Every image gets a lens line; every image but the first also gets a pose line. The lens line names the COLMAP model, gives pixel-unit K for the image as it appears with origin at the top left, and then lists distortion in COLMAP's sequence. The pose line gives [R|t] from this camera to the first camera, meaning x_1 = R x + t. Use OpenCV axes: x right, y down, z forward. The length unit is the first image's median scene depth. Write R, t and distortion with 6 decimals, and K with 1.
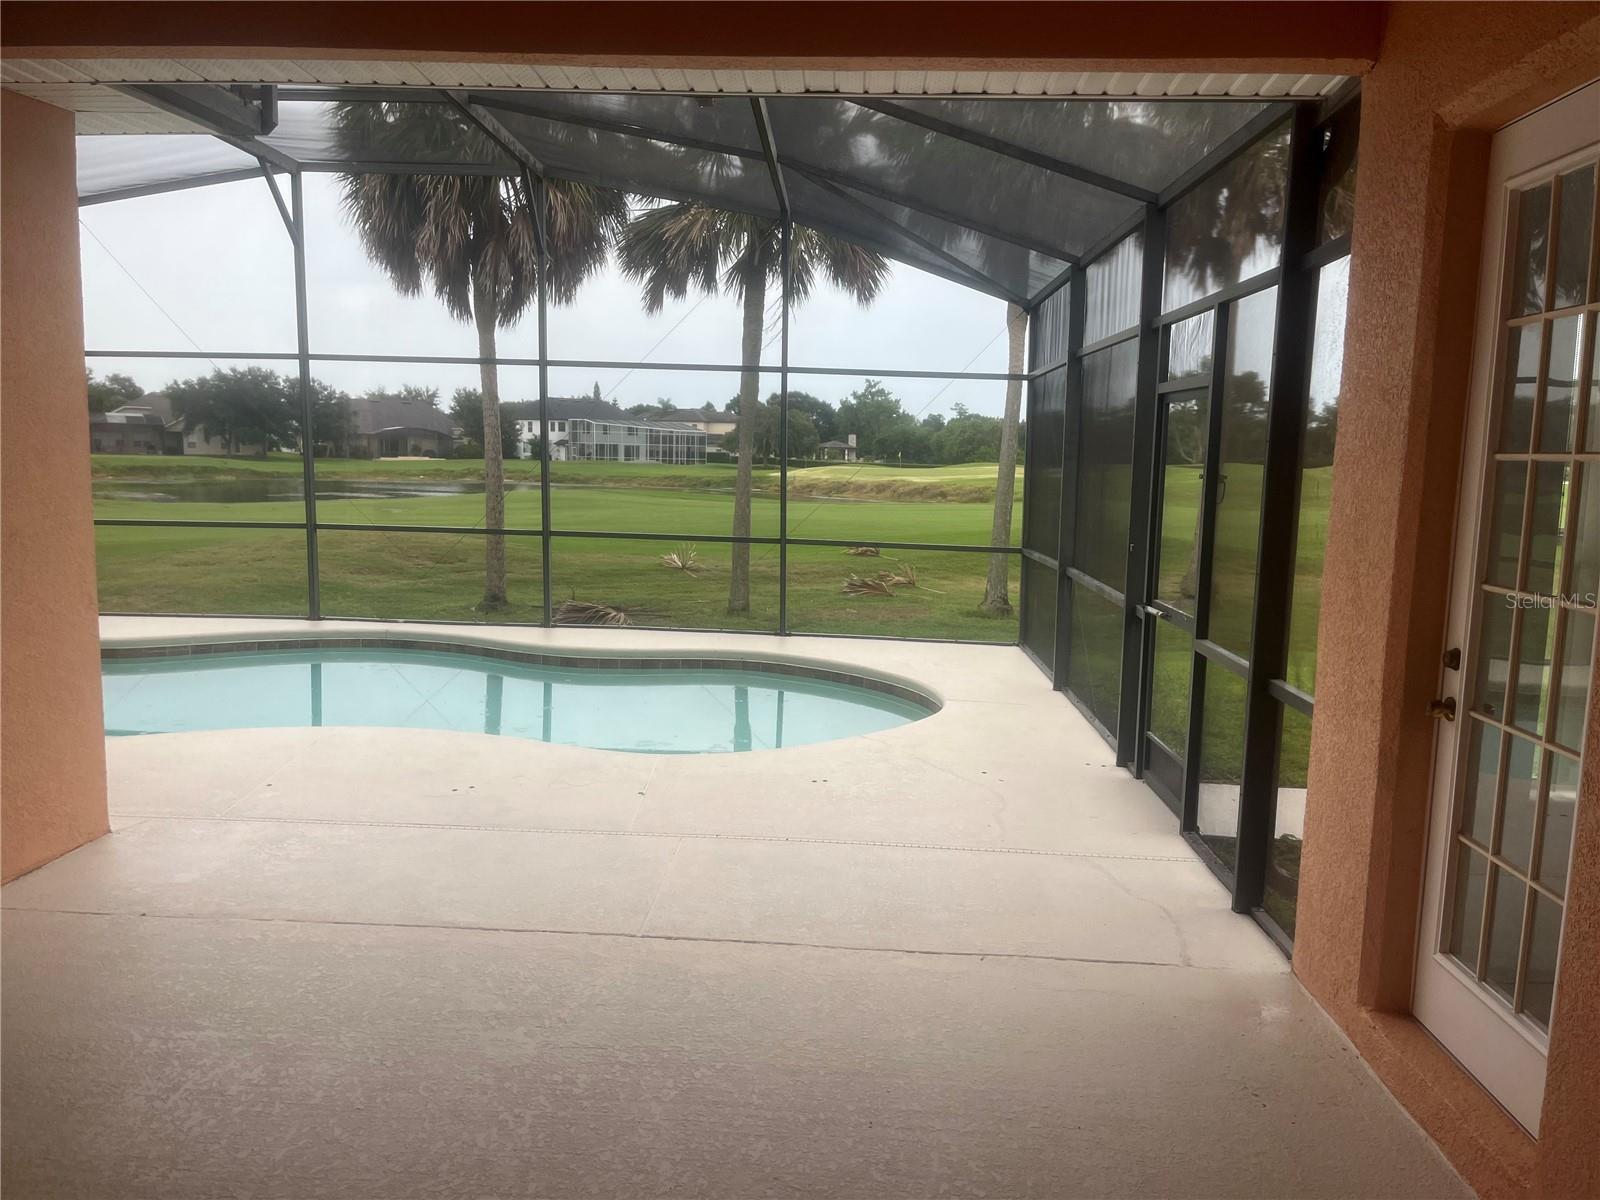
lens RADIAL K [[1226.2, 0, 784.0], [0, 1226.2, 608.7], [0, 0, 1]] dist [0.060614, -0.071534]
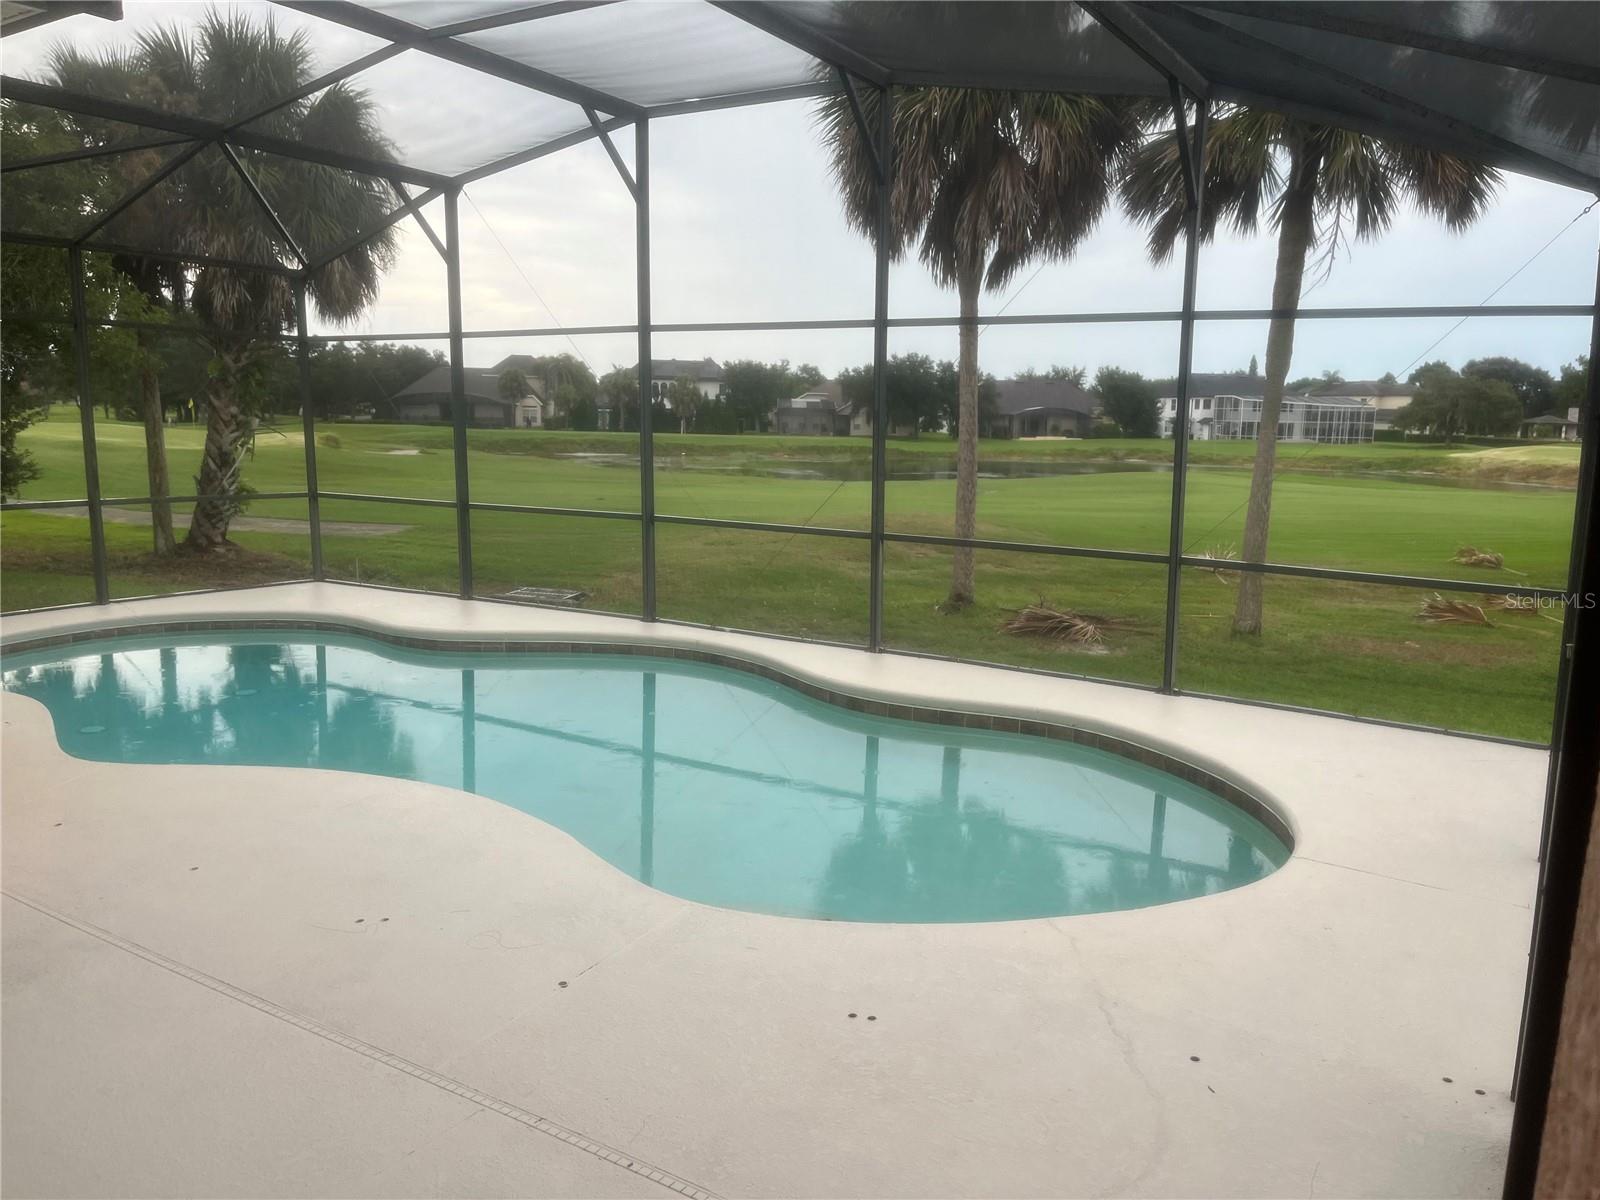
lens RADIAL K [[1226.2, 0, 784.0], [0, 1226.2, 608.7], [0, 0, 1]] dist [0.060614, -0.071534]
pose [[0.872034, 0.068594, -0.484615, 0.085111], [-0.060639, 0.997644, 0.032093, -0.021017], [0.485674, 0.001400, 0.874139, 0.156736]]
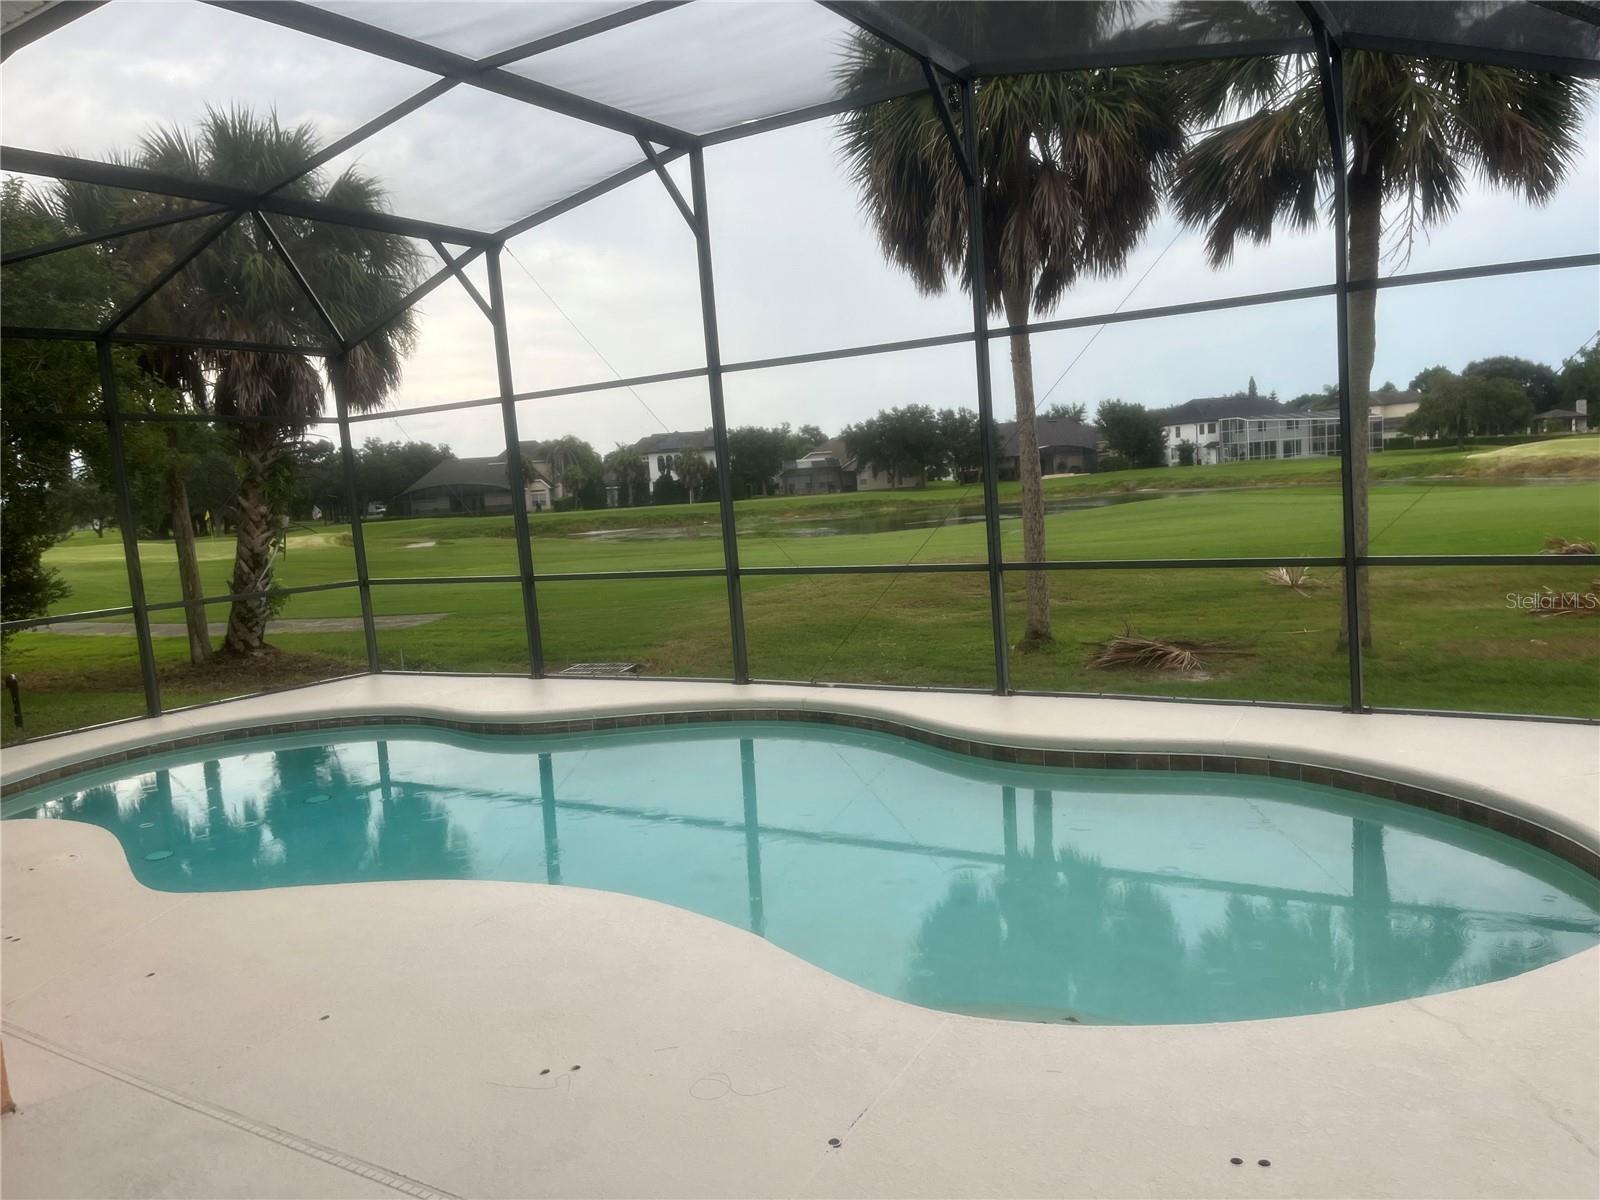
lens RADIAL K [[1226.2, 0, 784.0], [0, 1226.2, 608.7], [0, 0, 1]] dist [0.060614, -0.071534]
pose [[0.866628, -0.031251, -0.497975, 0.035679], [0.025971, 0.999509, -0.017529, -0.015900], [0.498278, 0.002258, 0.867014, 0.176768]]
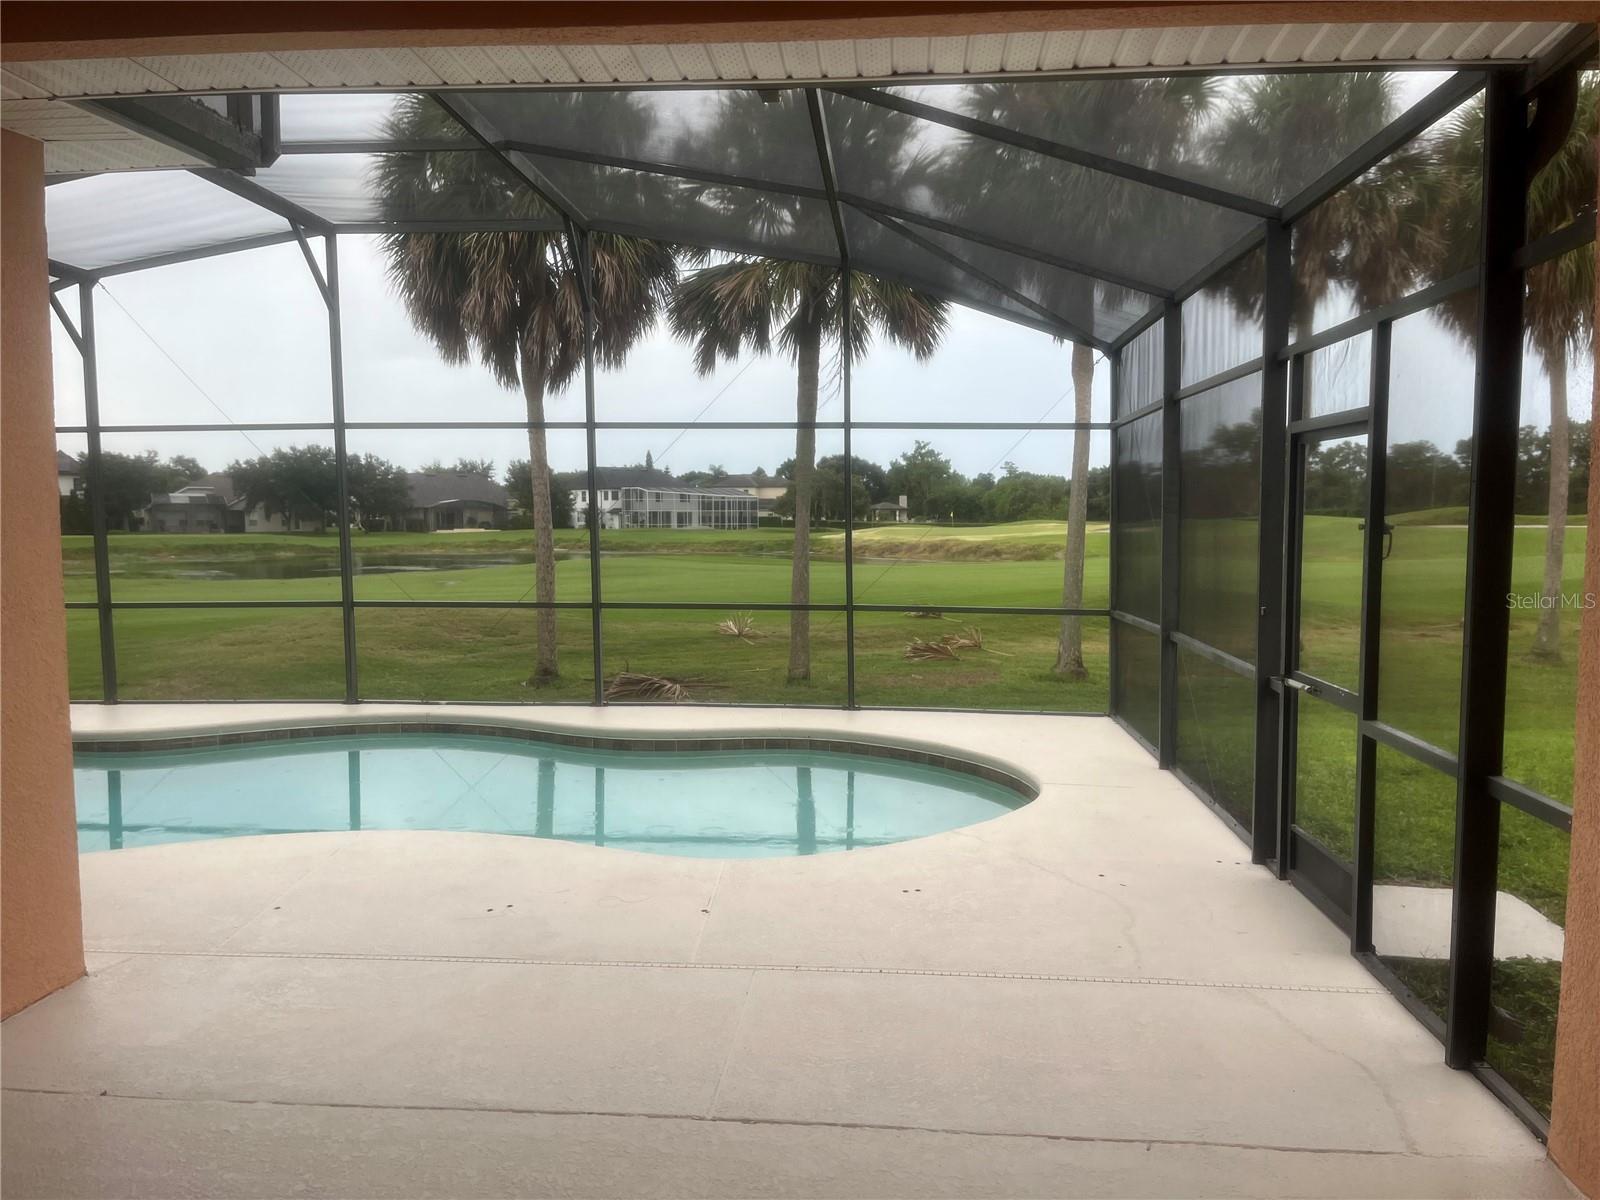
lens RADIAL K [[1223.0, 0, 806.6], [0, 1223.0, 611.1], [0, 0, 1]] dist [0.069751, -0.099435]
pose [[0.999424, -0.023143, -0.024840, -0.006013], [0.021909, 0.998566, -0.048853, -0.004701], [0.025935, 0.048280, 0.998497, 0.042063]]
